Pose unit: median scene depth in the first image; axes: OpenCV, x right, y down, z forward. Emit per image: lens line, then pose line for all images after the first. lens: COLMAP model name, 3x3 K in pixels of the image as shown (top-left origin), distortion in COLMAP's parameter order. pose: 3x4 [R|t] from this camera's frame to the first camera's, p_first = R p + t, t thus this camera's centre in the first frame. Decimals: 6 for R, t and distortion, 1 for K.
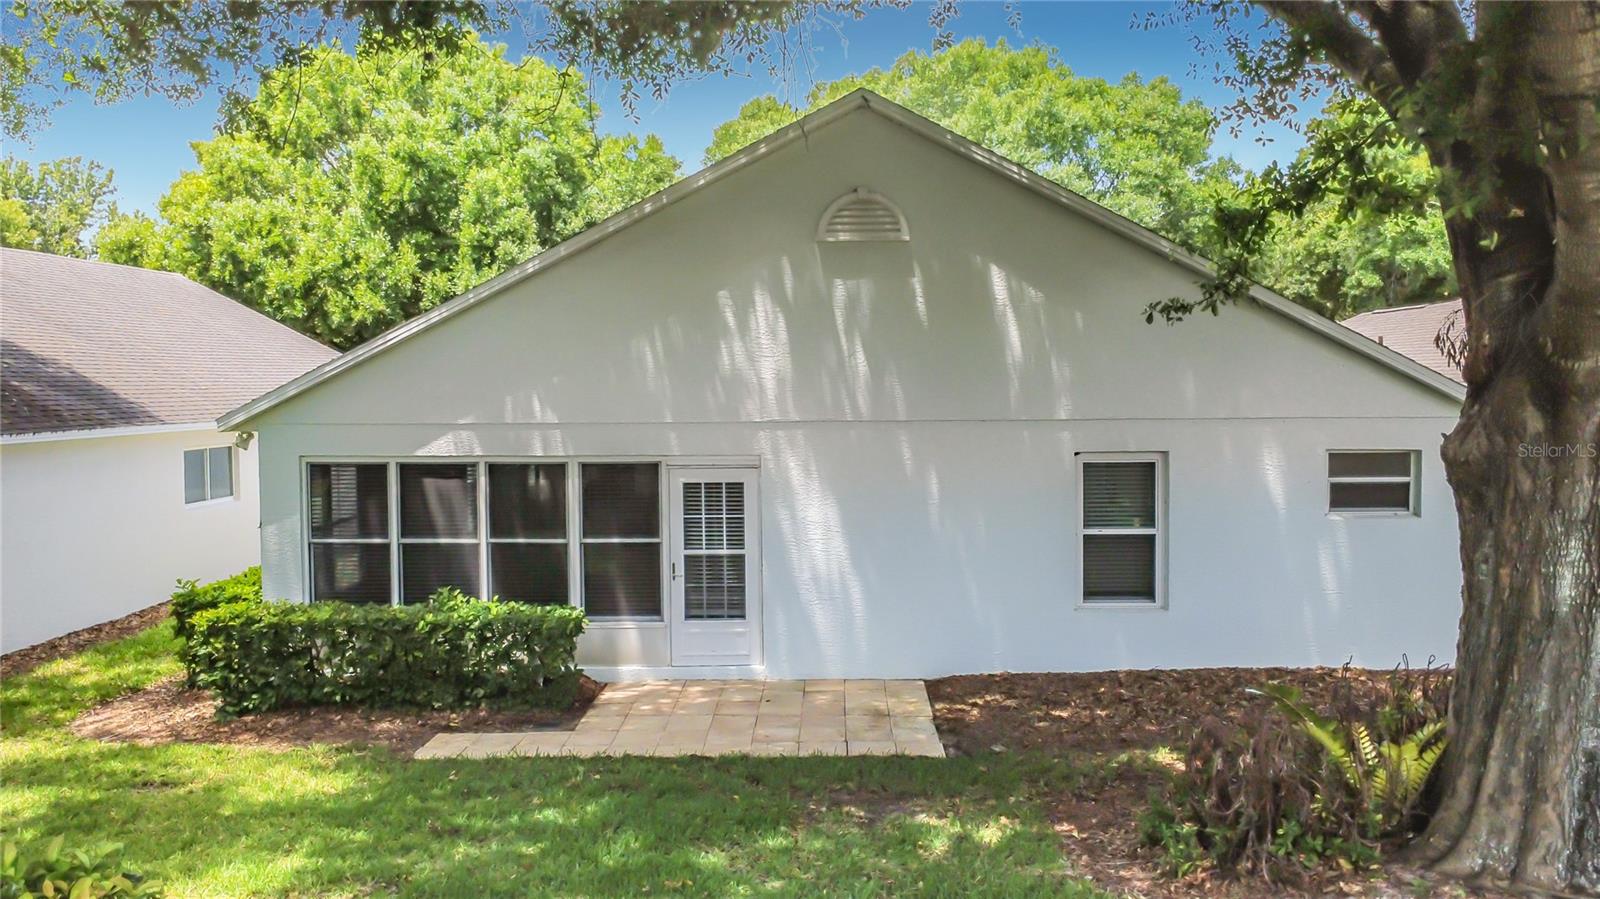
lens RADIAL K [[1157.8, 0, 800.0], [0, 1157.8, 449.5], [0, 0, 1]] dist [0.001704, 0.000219]
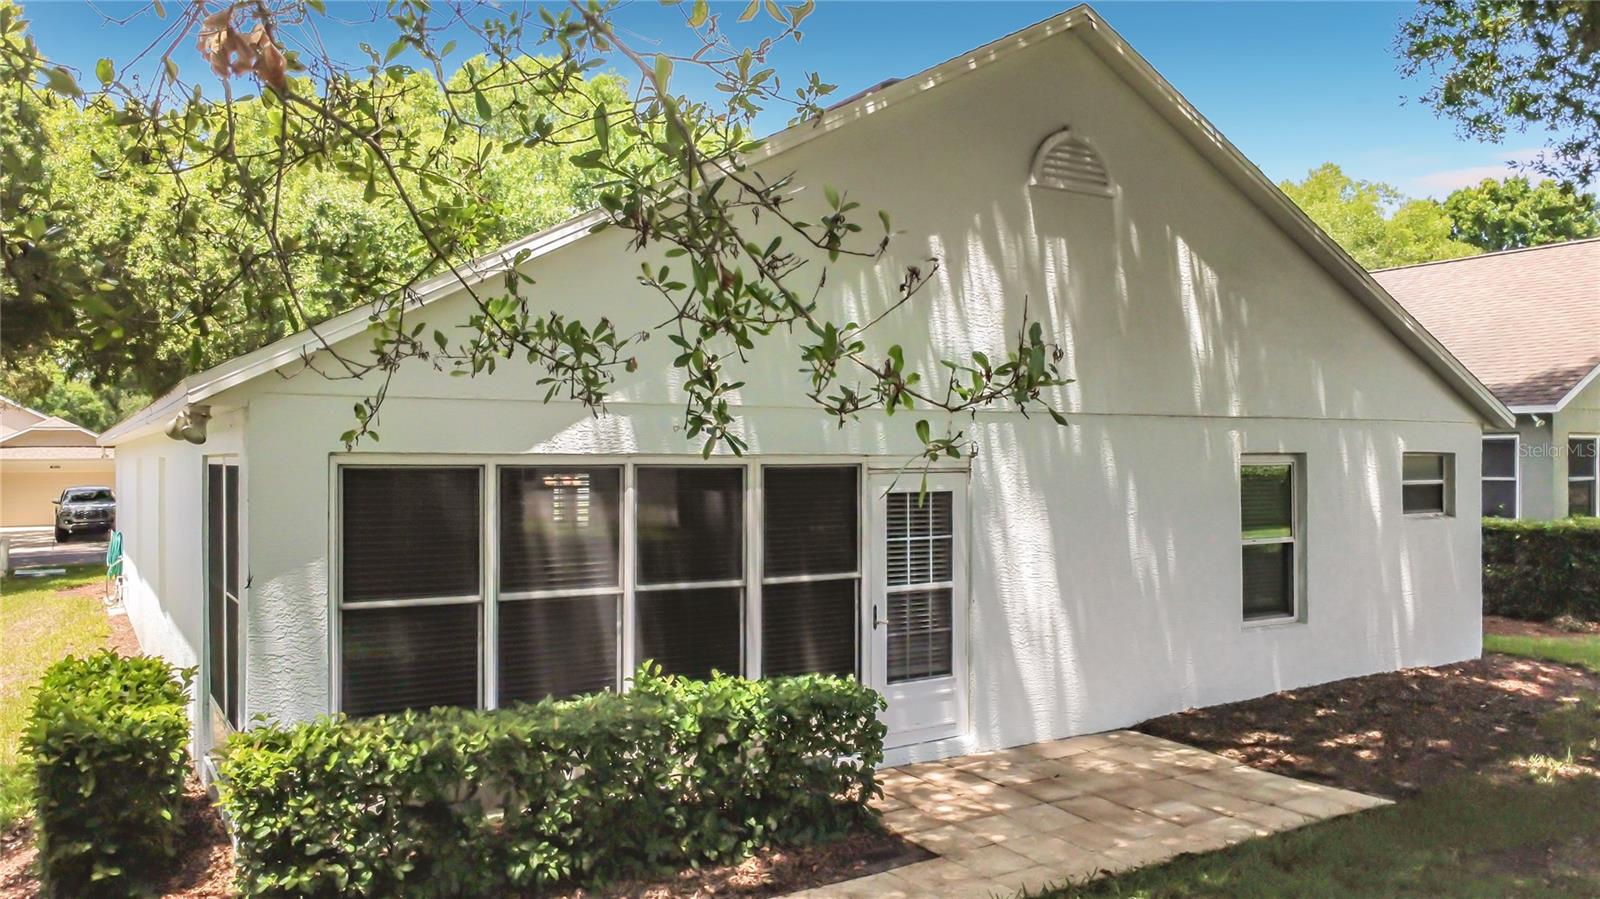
lens RADIAL K [[1240.9, 0, 800.0], [0, 1240.9, 449.5], [0, 0, 1]] dist [0.041640, 0.002048]
pose [[0.835706, 0.007541, 0.549125, -0.574291], [0.021771, 0.998665, -0.046847, 0.036662], [-0.548745, 0.051105, 0.834426, 0.378962]]
